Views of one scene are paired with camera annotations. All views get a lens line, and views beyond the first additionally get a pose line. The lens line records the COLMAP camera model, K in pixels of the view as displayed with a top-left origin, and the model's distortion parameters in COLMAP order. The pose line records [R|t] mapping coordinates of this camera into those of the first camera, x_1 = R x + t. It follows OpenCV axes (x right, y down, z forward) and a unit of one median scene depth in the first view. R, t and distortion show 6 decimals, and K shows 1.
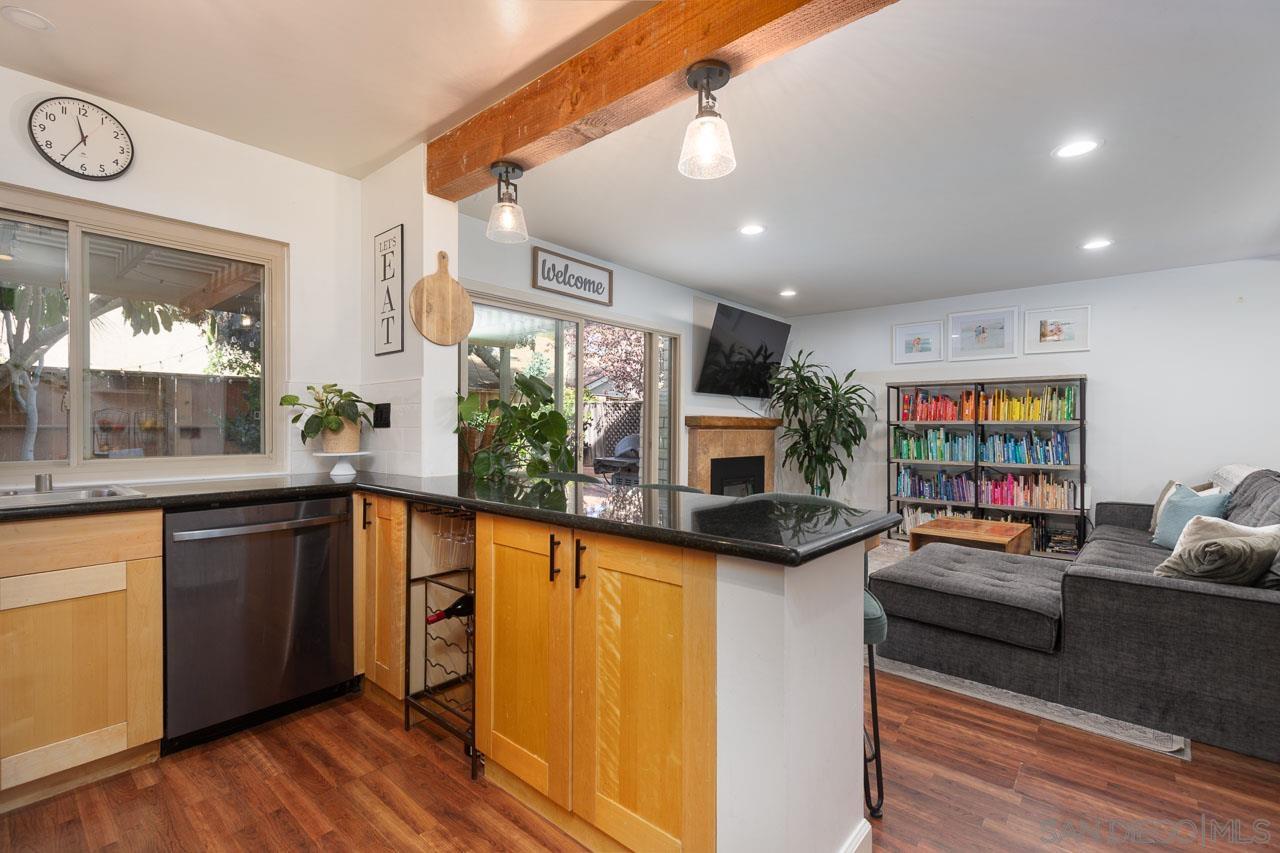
lens RADIAL K [[574.5, 0, 610.8], [0, 574.5, 429.6], [0, 0, 1]] dist [0.010217, -0.001133]
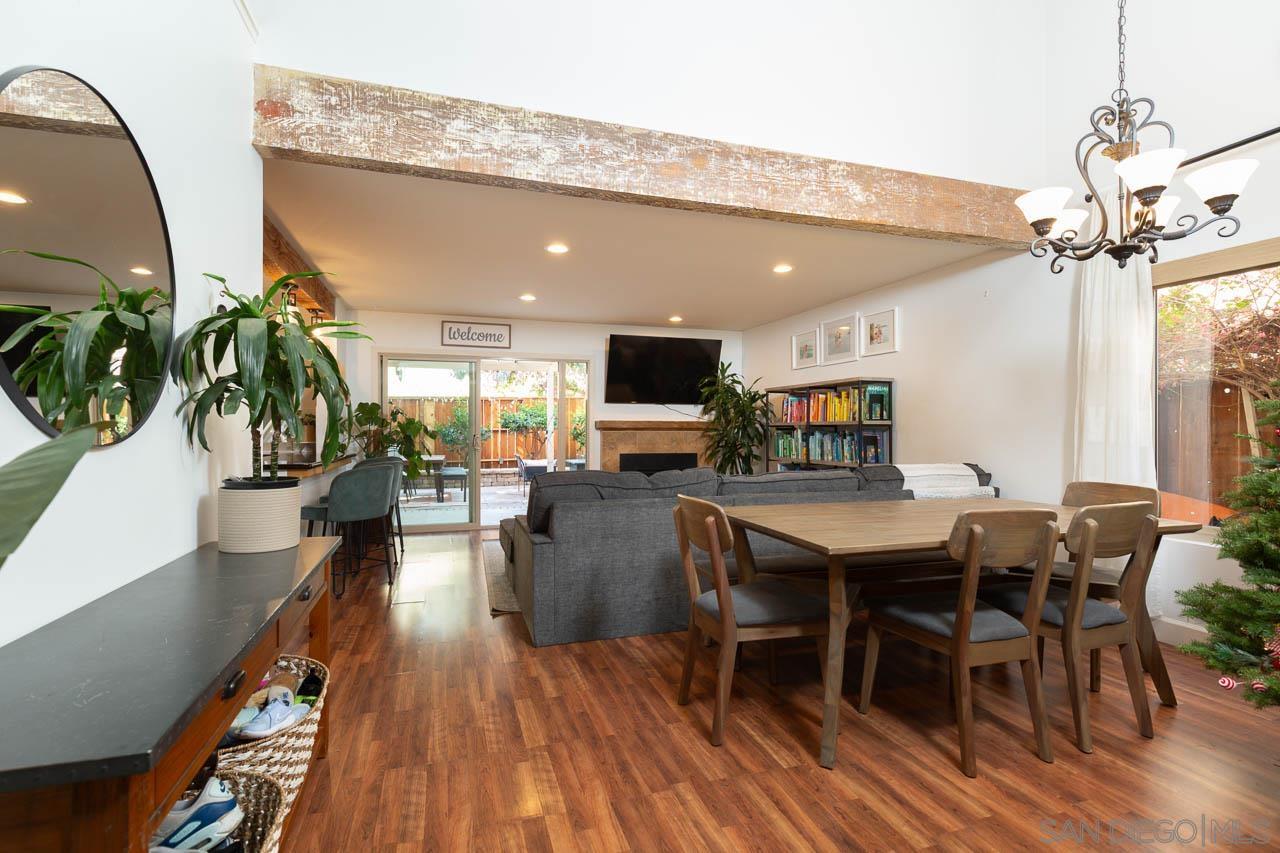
lens RADIAL K [[587.4, 0, 628.7], [0, 587.4, 431.5], [0, 0, 1]] dist [0.004463, 0.000308]
pose [[0.858898, -0.005773, -0.512115, 0.910216], [0.006118, 0.999981, -0.001013, 0.002343], [0.512111, -0.002263, 0.858917, -0.128537]]
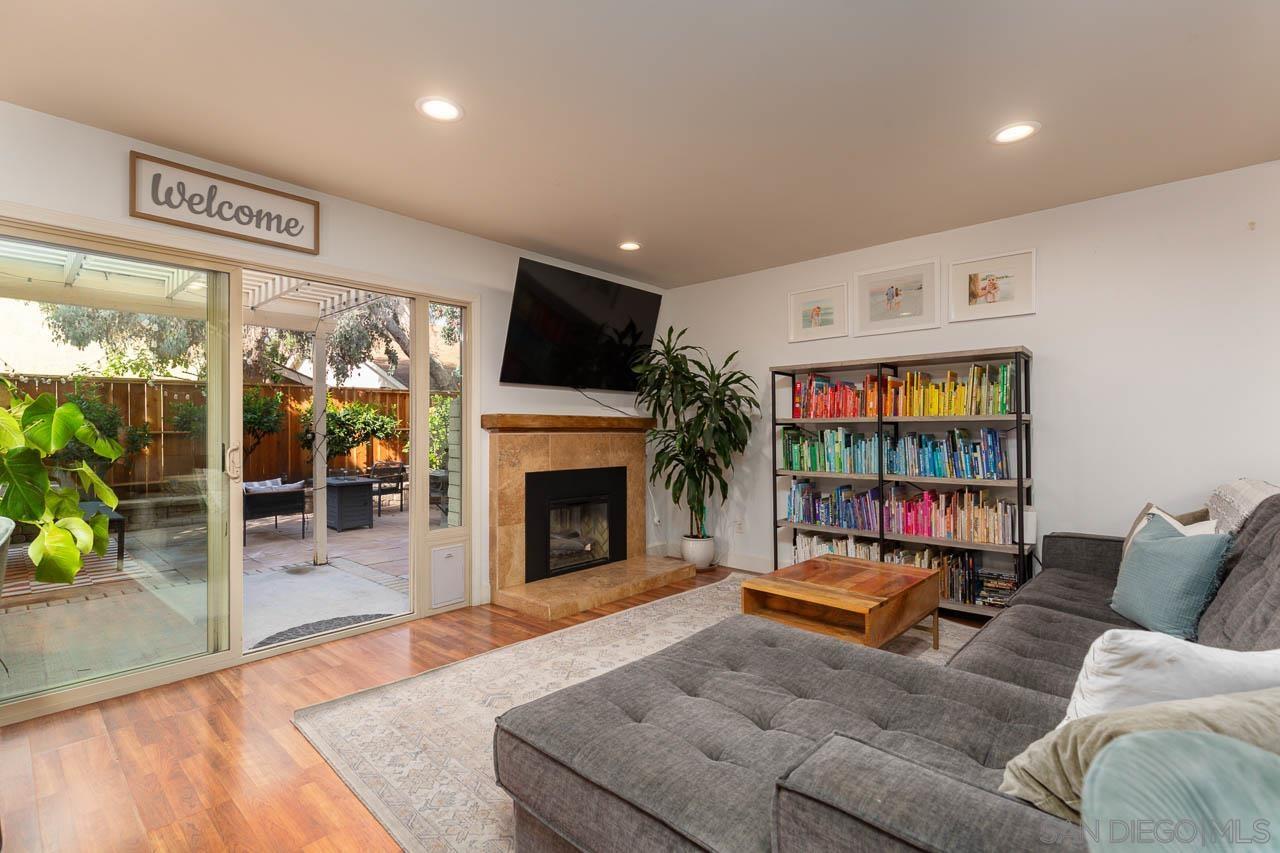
lens RADIAL K [[574.5, 0, 620.9], [0, 574.5, 429.1], [0, 0, 1]] dist [0.010217, -0.001133]
pose [[0.999730, -0.010402, -0.020777, 0.327758], [0.010270, 0.999926, -0.006445, 0.001321], [0.020842, 0.006229, 0.999763, 0.282760]]
